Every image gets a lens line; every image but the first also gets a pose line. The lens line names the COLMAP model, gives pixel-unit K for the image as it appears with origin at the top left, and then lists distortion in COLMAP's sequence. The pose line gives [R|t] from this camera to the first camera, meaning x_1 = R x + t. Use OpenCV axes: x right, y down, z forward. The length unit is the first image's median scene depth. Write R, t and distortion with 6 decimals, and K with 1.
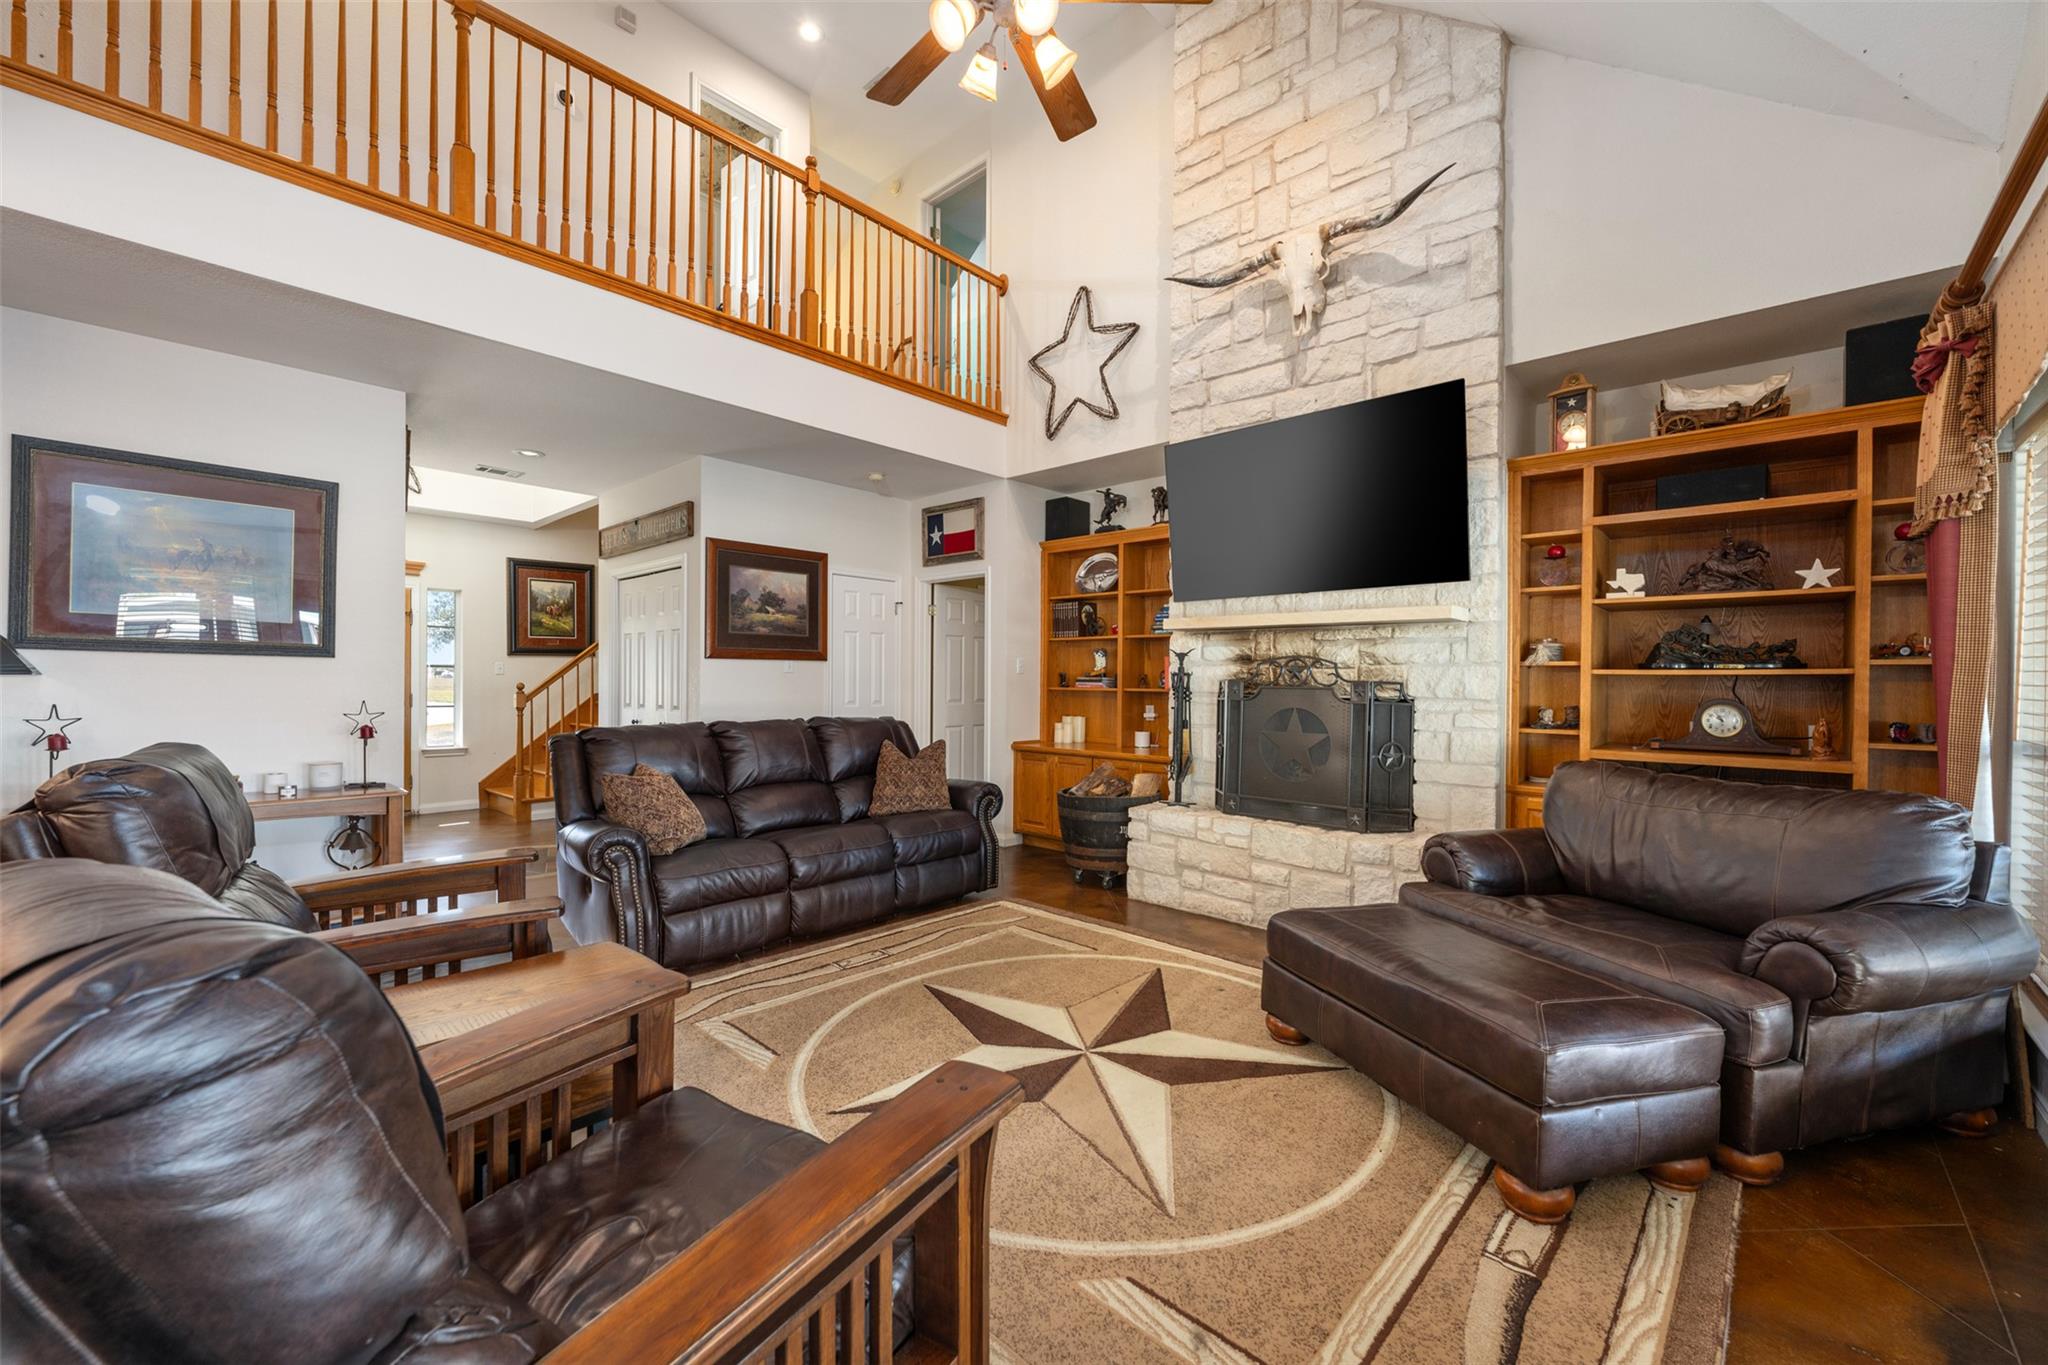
lens RADIAL K [[808.2, 0, 1024.0], [0, 808.2, 682.5], [0, 0, 1]] dist [-0.001802, 0.000443]
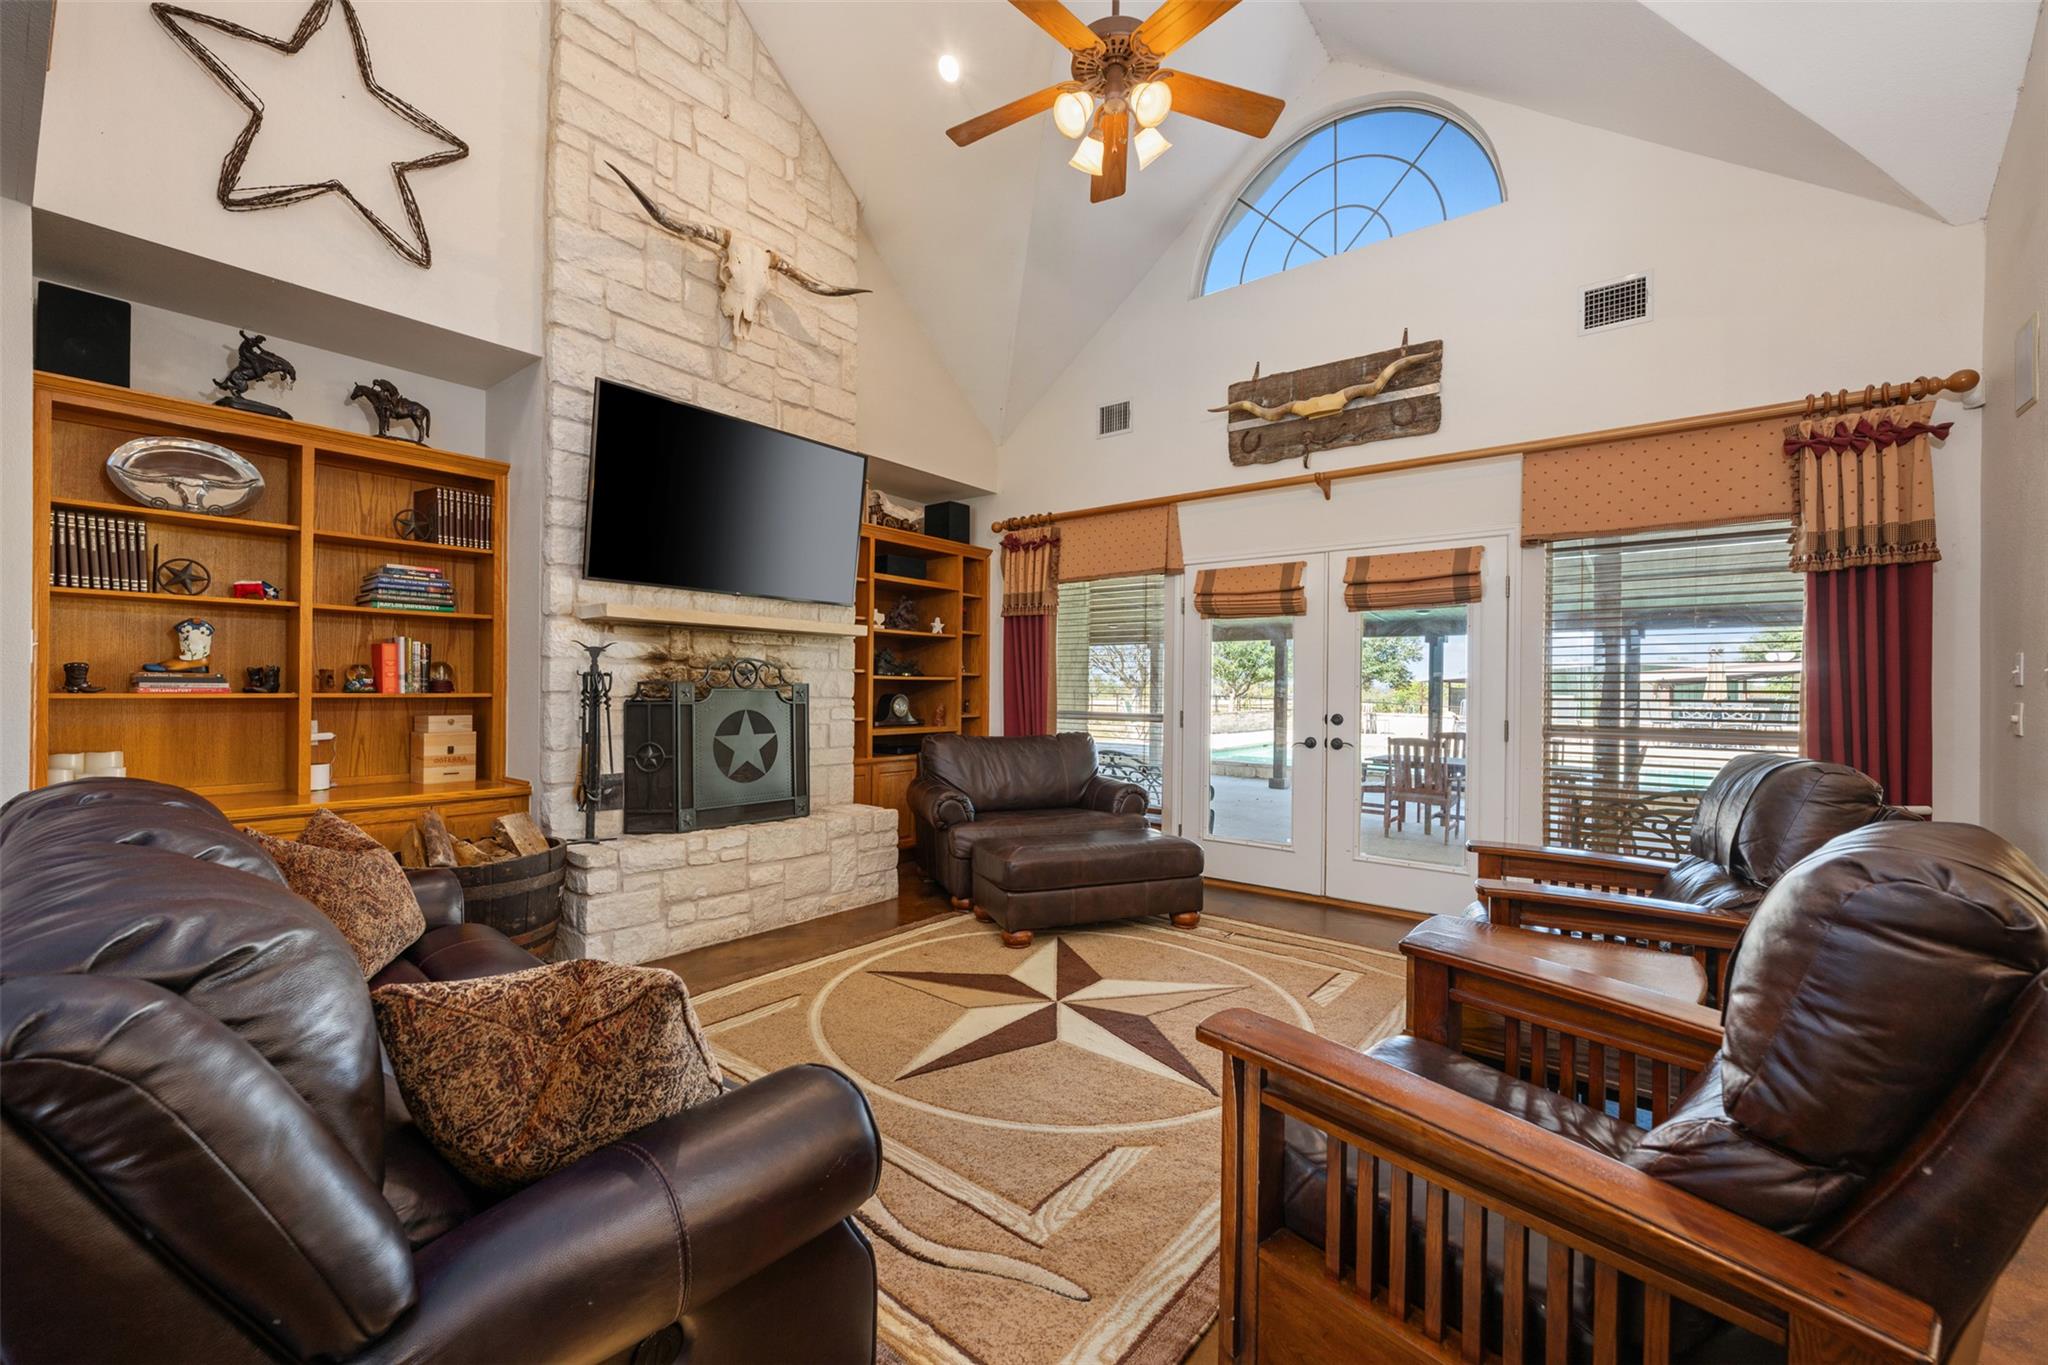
lens RADIAL K [[818.1, 0, 1024.0], [0, 818.1, 682.5], [0, 0, 1]] dist [0.001160, 0.000329]
pose [[-0.072589, -0.005455, 0.997347, -0.816321], [-0.007710, 0.999958, 0.004909, -0.012012], [-0.997332, -0.007333, -0.072628, 0.836732]]
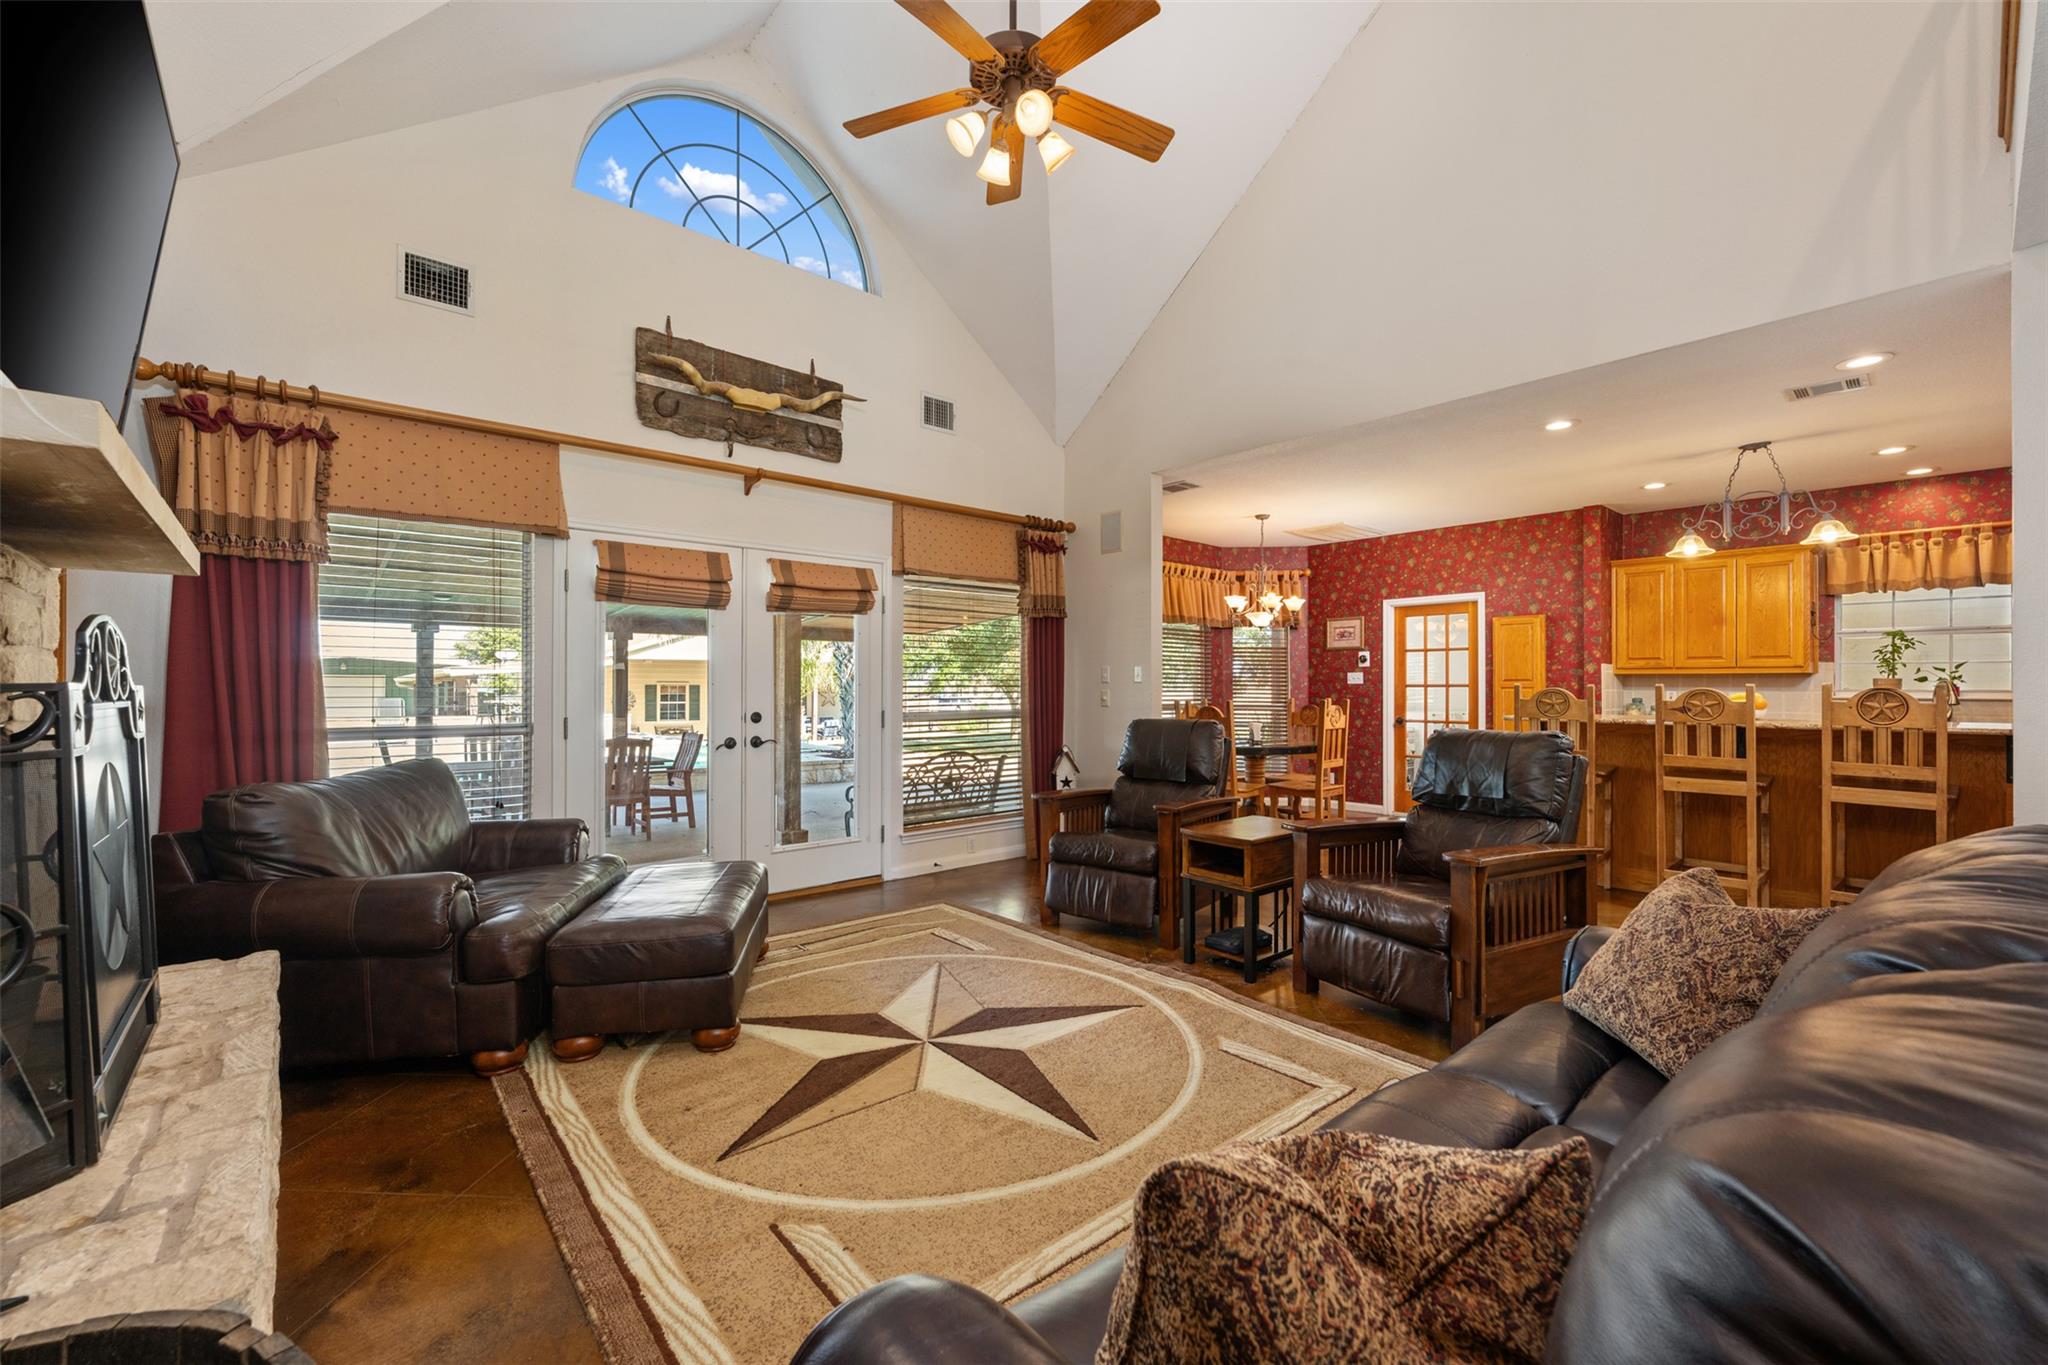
lens RADIAL K [[830.9, 0, 1024.0], [0, 830.9, 682.5], [0, 0, 1]] dist [-0.002286, 0.000268]
pose [[-0.993799, -0.005233, 0.111067, -0.122321], [-0.005657, 0.999978, -0.003504, -0.004377], [-0.111046, -0.004111, -0.993807, 1.513169]]
